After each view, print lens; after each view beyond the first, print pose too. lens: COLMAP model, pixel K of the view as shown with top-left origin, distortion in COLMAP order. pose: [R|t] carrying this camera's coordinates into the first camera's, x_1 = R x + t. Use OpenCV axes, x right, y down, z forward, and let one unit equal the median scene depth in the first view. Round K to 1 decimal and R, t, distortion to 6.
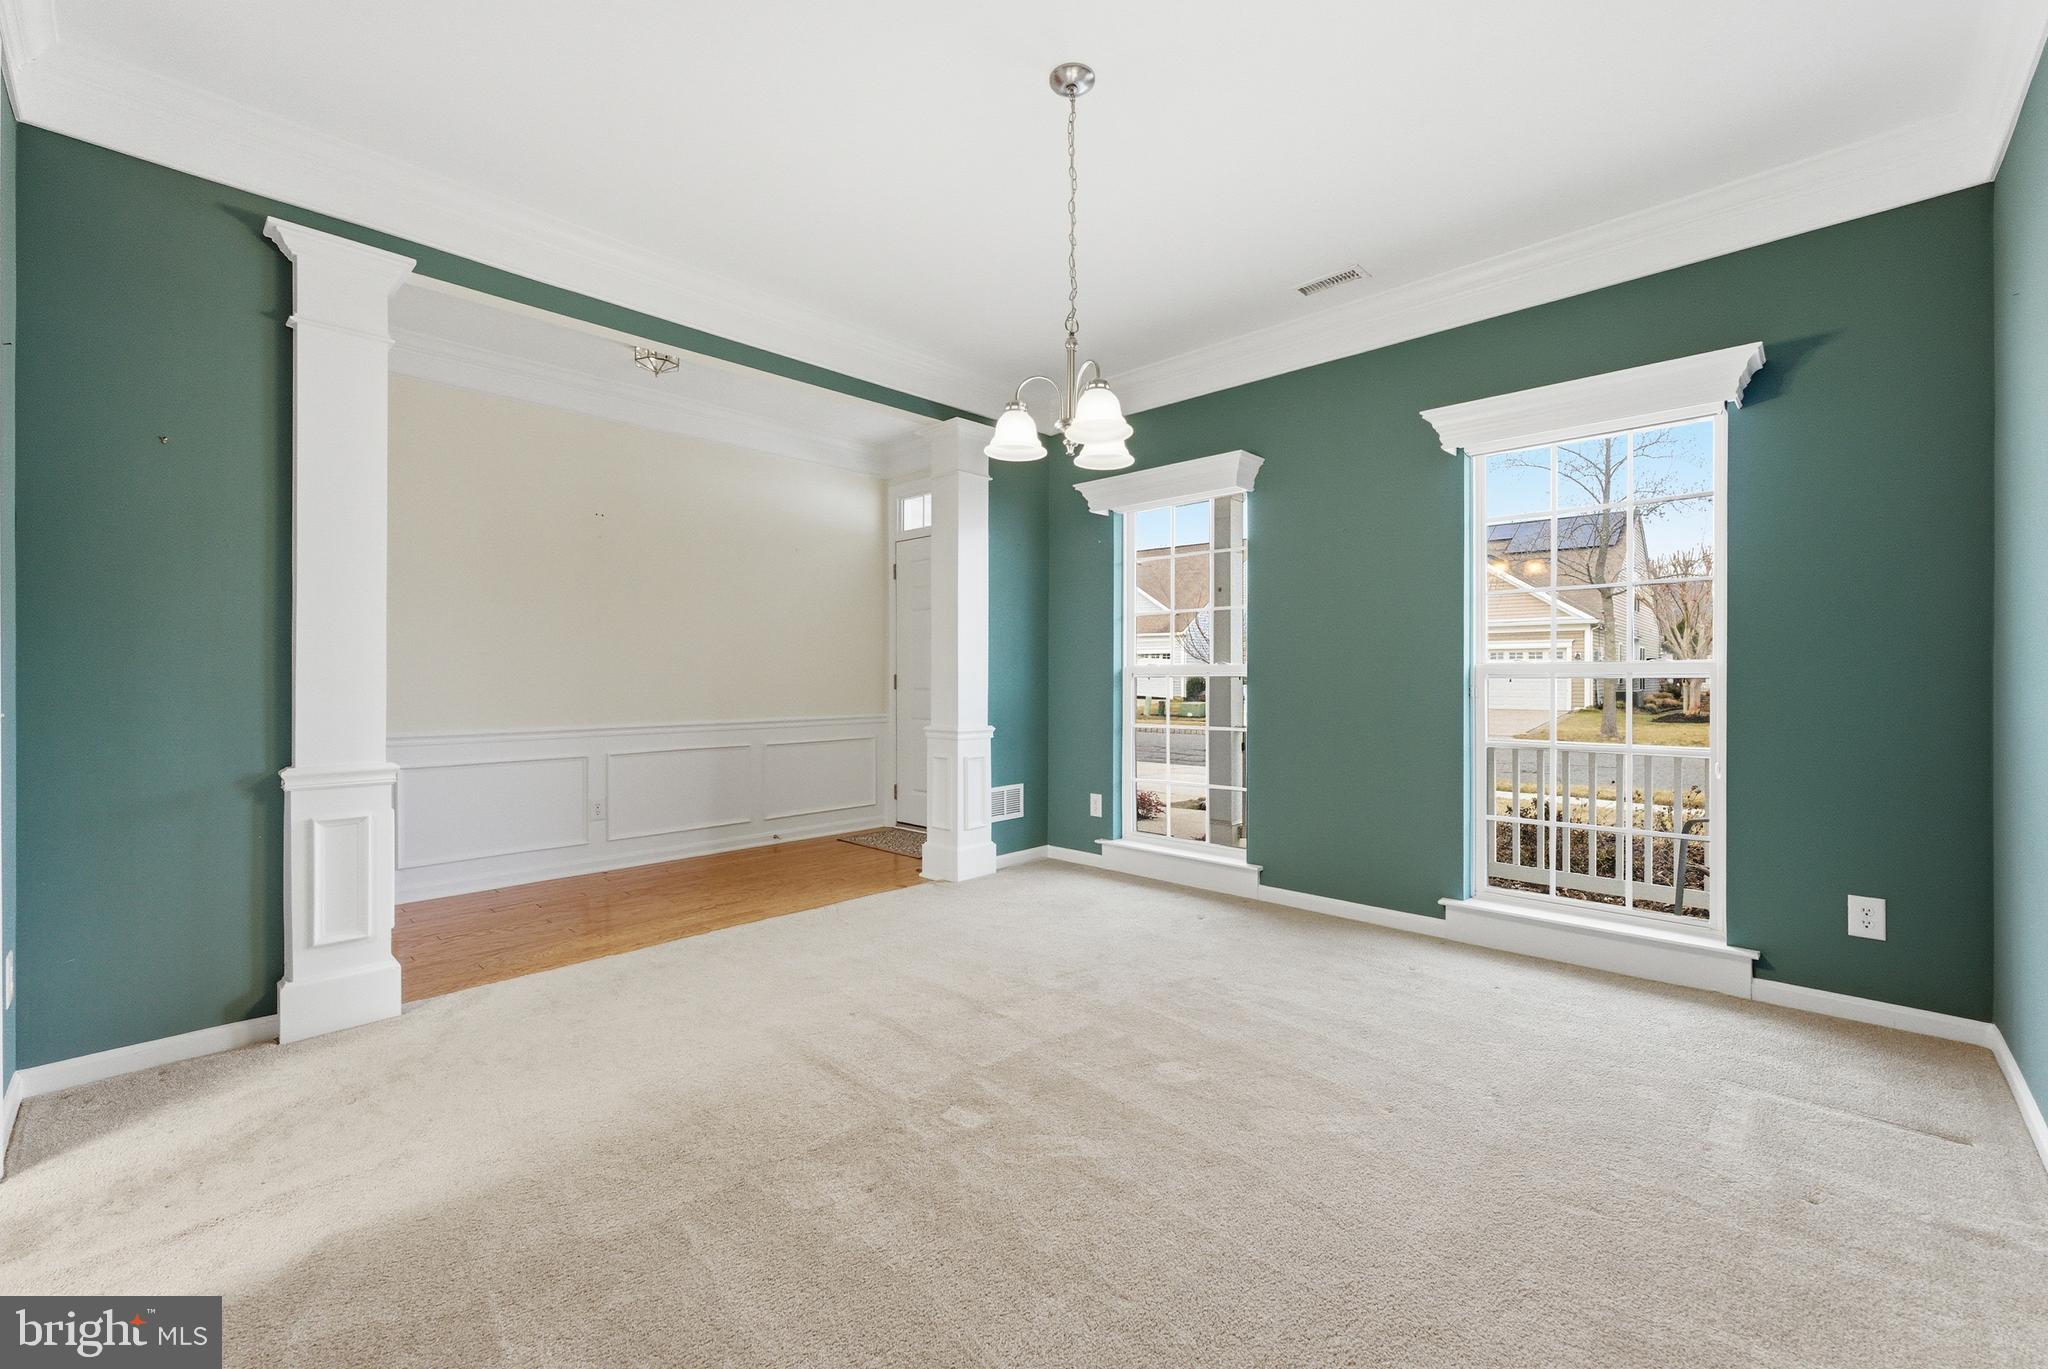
lens RADIAL K [[836.5, 0, 1036.4], [0, 836.5, 675.5], [0, 0, 1]] dist [-0.001450, 0.000372]
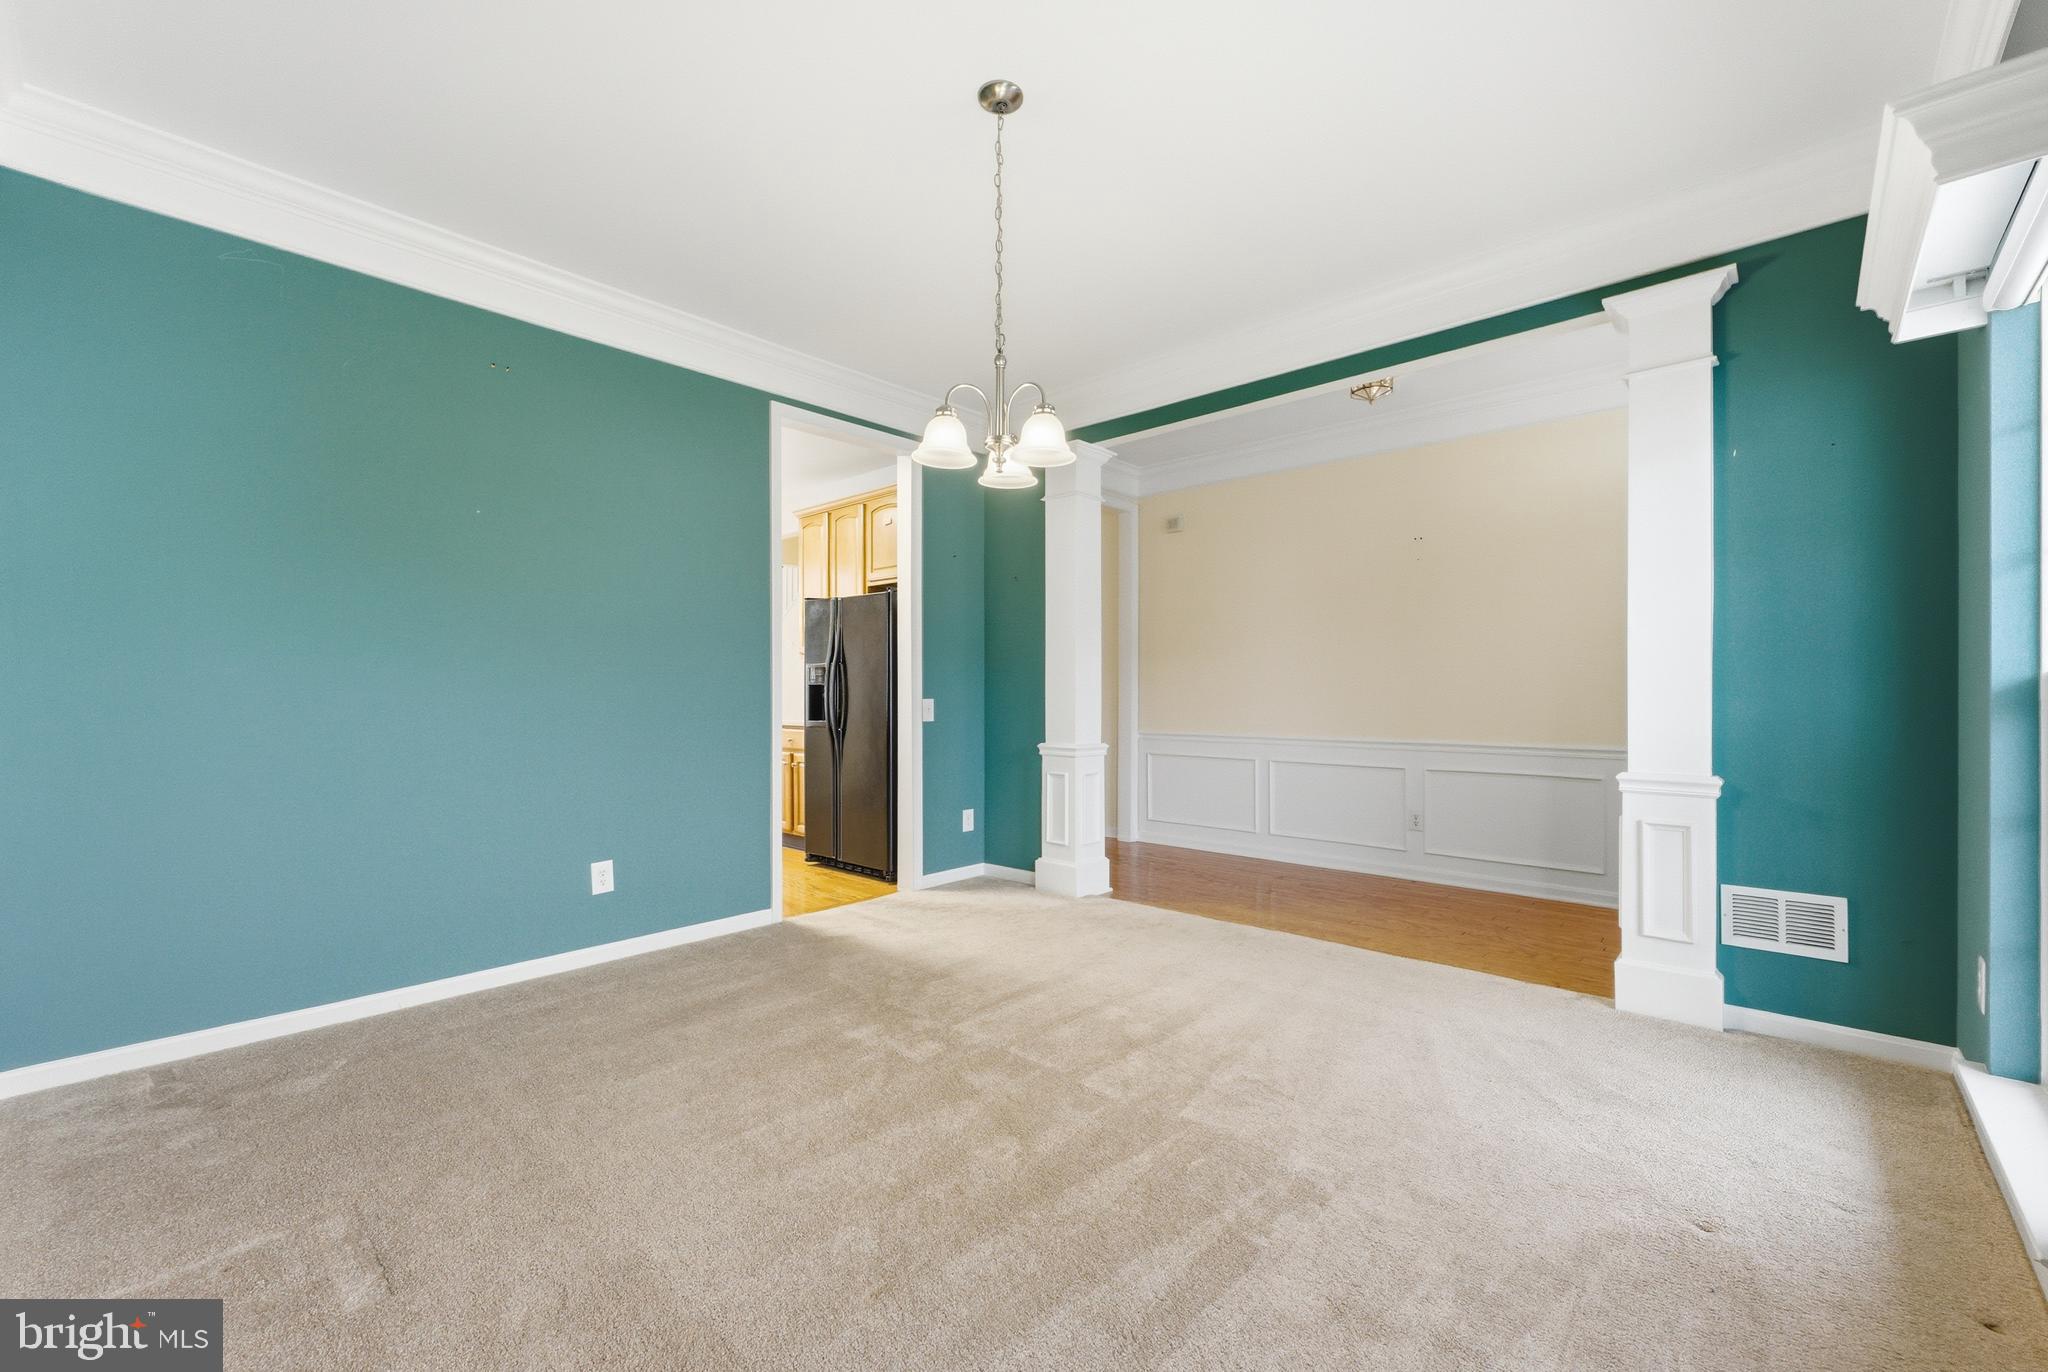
lens RADIAL K [[834.0, 0, 1030.5], [0, 834.0, 694.3], [0, 0, 1]] dist [-0.015897, -0.000061]
pose [[0.017156, 0.002620, -0.999849, 0.791847], [0.003031, 0.999992, 0.002672, -0.001948], [0.999848, -0.003076, 0.017148, 0.781077]]
